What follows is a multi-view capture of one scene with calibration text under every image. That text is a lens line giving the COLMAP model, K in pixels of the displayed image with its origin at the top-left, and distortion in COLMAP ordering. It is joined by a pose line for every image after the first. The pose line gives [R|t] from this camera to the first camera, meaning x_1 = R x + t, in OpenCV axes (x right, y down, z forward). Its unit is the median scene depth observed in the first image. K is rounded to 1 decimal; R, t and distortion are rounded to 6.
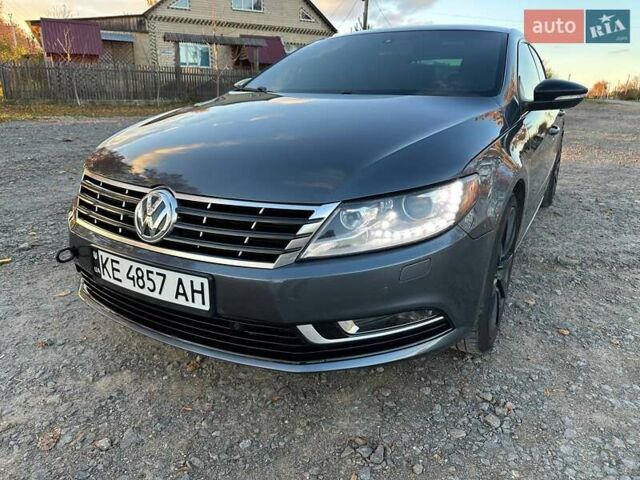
lens RADIAL K [[460.1, 0, 320.0], [0, 460.1, 240.0], [0, 0, 1]] dist [0.138955, -0.192280]
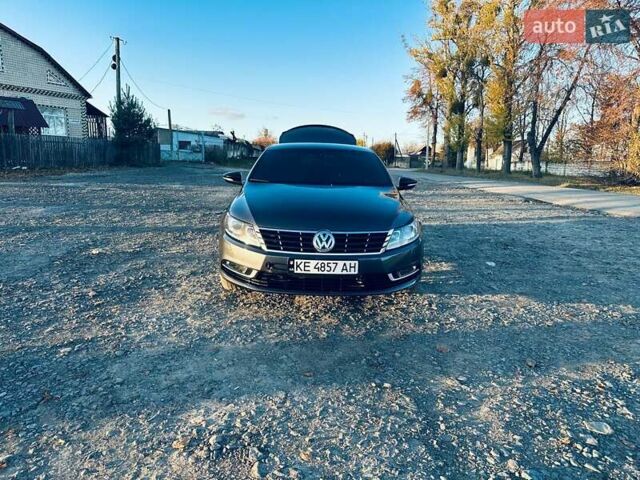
lens RADIAL K [[460.1, 0, 320.0], [0, 460.1, 240.0], [0, 0, 1]] dist [0.138955, -0.192280]
pose [[0.856008, -0.079545, 0.510806, -1.662074], [0.140482, 0.986701, -0.081767, 0.141208], [-0.497509, 0.141752, 0.855799, -1.101443]]
